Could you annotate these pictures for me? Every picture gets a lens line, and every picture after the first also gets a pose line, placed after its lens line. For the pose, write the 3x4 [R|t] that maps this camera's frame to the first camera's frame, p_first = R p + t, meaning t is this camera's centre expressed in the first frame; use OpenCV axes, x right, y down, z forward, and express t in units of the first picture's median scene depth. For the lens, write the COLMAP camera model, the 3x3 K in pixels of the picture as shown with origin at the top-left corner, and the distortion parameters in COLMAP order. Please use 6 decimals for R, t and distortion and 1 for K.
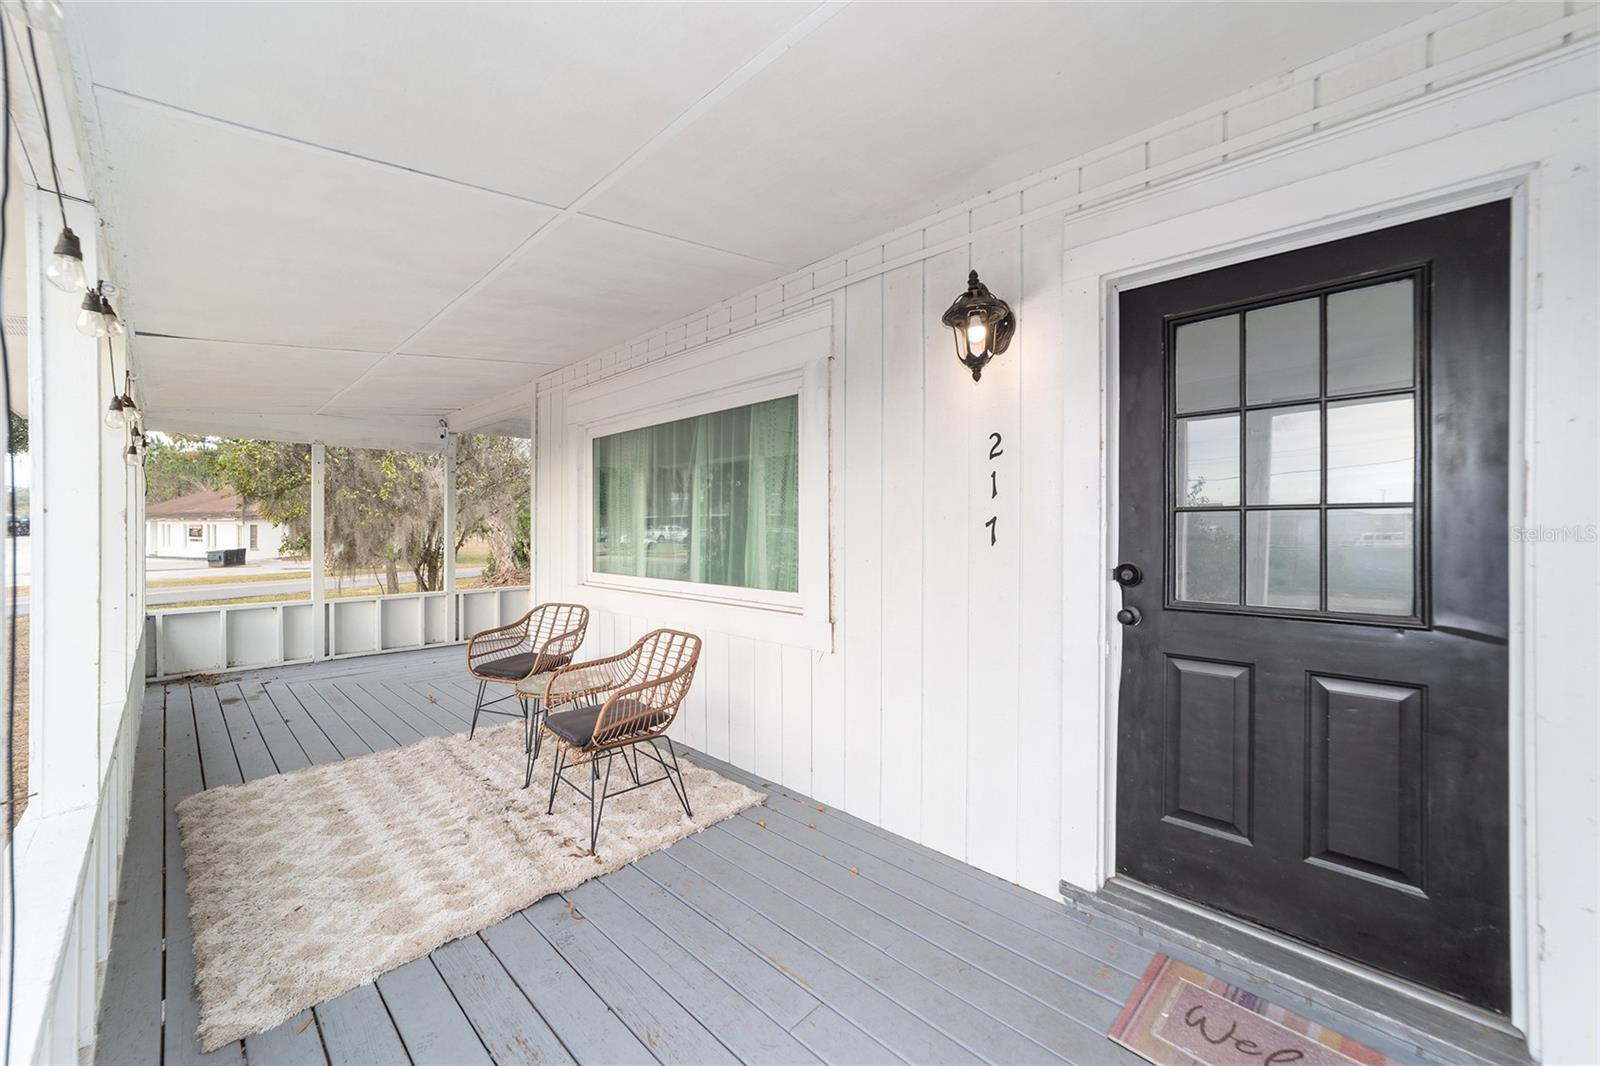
lens RADIAL K [[611.8, 0, 779.4], [0, 611.8, 529.1], [0, 0, 1]] dist [-0.018787, 0.009078]
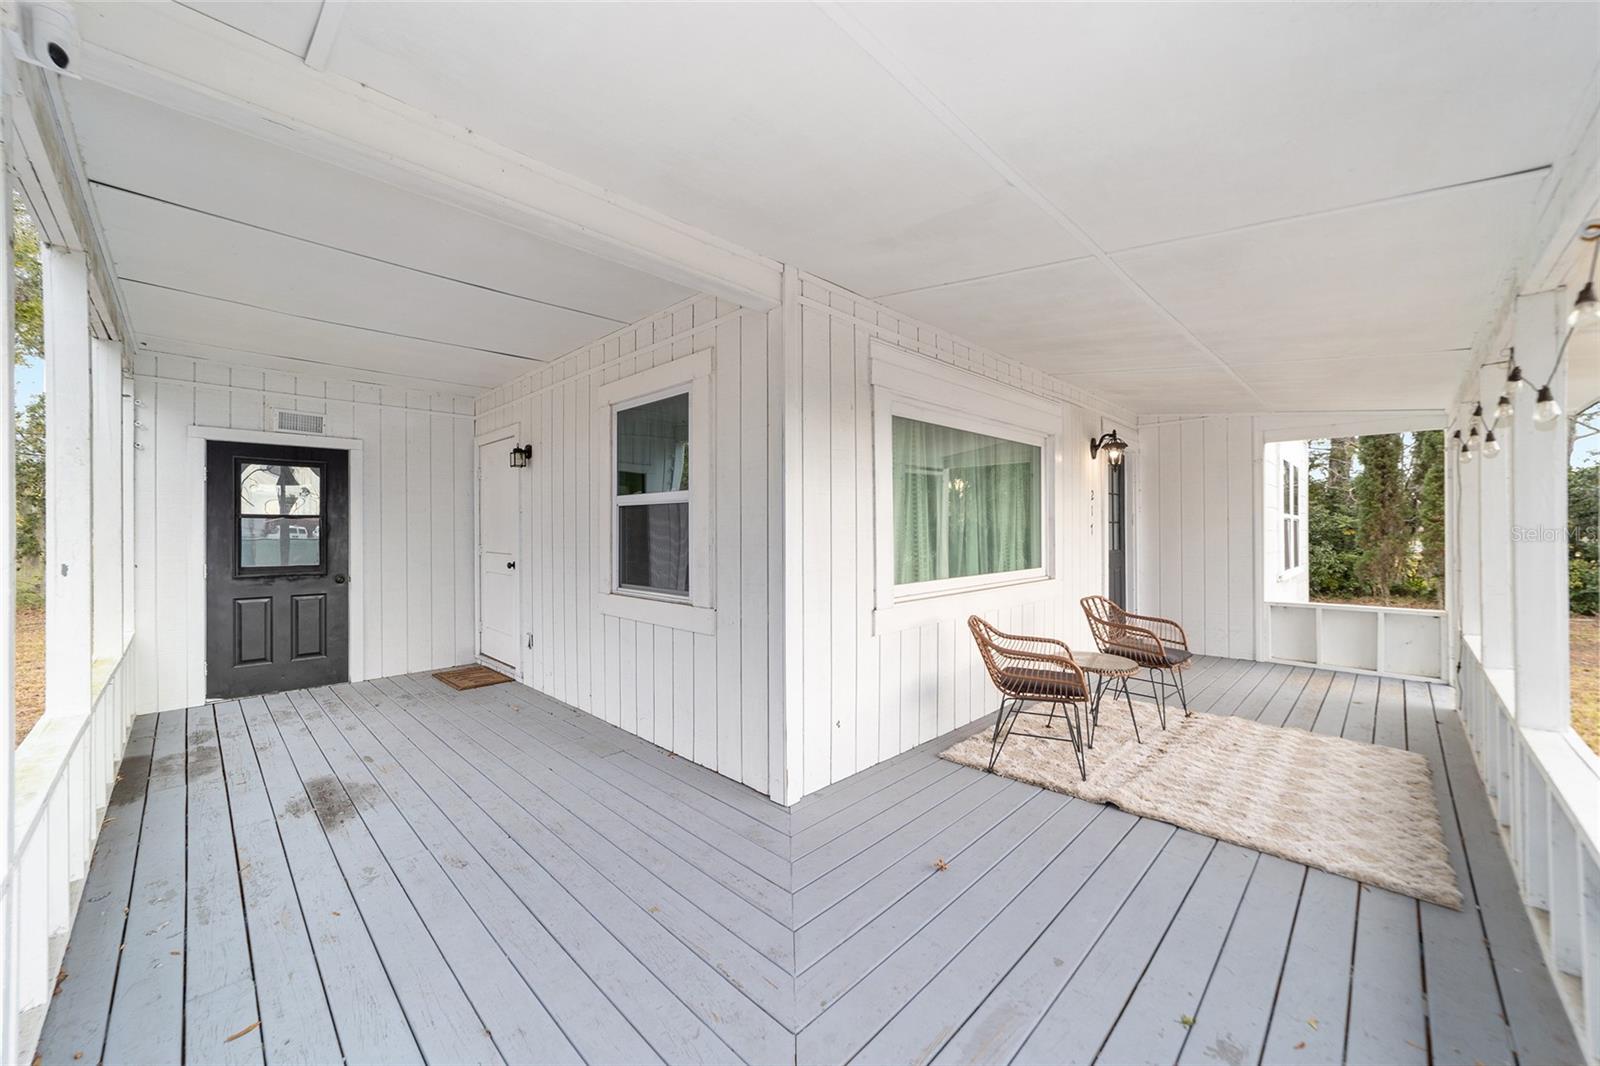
lens RADIAL K [[611.8, 0, 779.4], [0, 611.8, 529.1], [0, 0, 1]] dist [-0.018787, 0.009078]
pose [[0.021967, 0.004920, 0.999747, -1.623490], [0.006644, 0.999965, -0.005067, 0.003910], [-0.999737, 0.006753, 0.021934, 1.671834]]
